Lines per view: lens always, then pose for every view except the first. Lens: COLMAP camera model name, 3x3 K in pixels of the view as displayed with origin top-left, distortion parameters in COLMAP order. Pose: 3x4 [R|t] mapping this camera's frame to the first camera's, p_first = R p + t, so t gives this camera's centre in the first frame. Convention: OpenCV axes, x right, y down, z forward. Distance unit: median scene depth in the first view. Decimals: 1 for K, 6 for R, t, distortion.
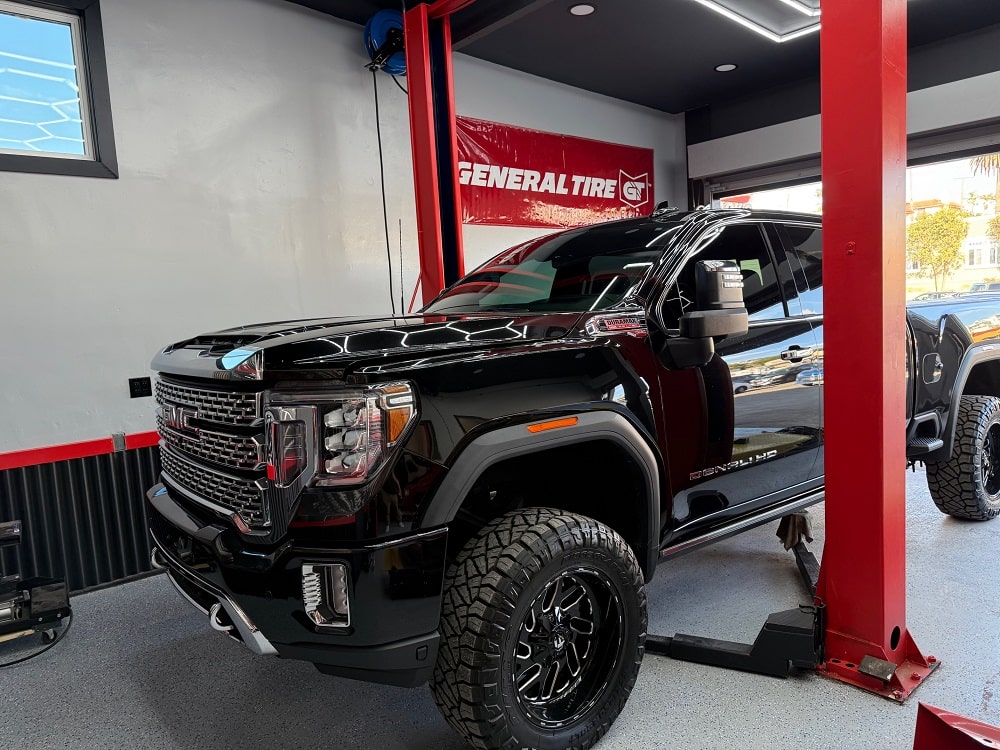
lens RADIAL K [[739.8, 0, 500.0], [0, 739.8, 375.0], [0, 0, 1]] dist [0.100052, -0.189107]
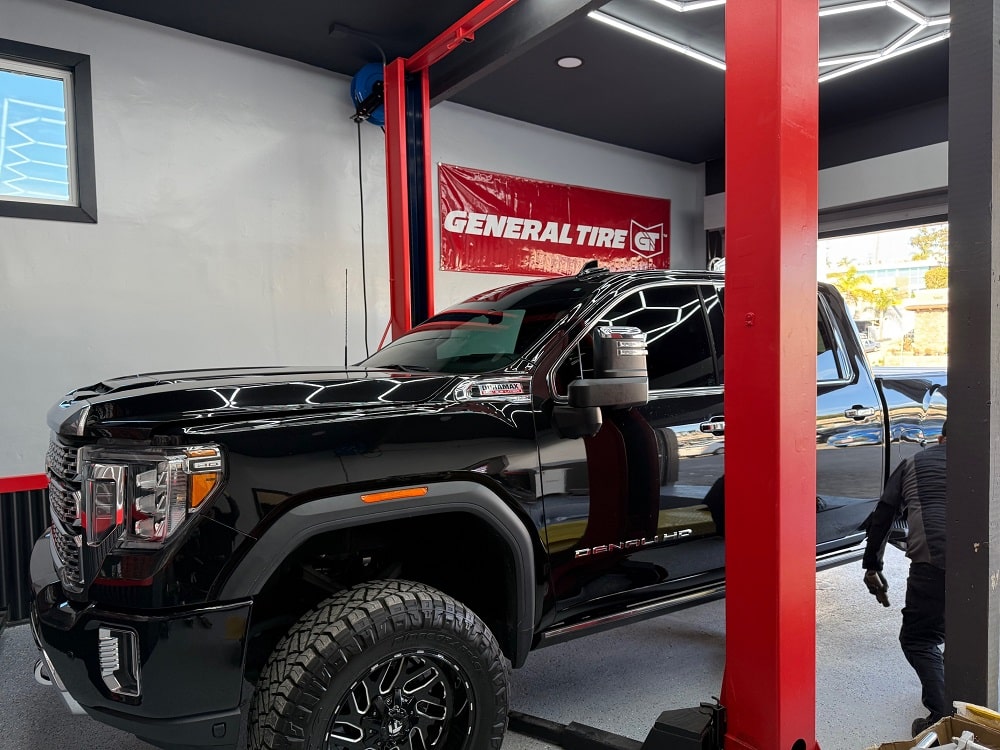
lens RADIAL K [[735.0, 0, 522.4], [0, 735.0, 377.2], [0, 0, 1]] dist [0.099110, -0.195555]
pose [[0.992671, 0.042333, -0.113189, 0.210156], [-0.047333, 0.998002, -0.041854, -0.032650], [0.111192, 0.046905, 0.992691, 0.044251]]
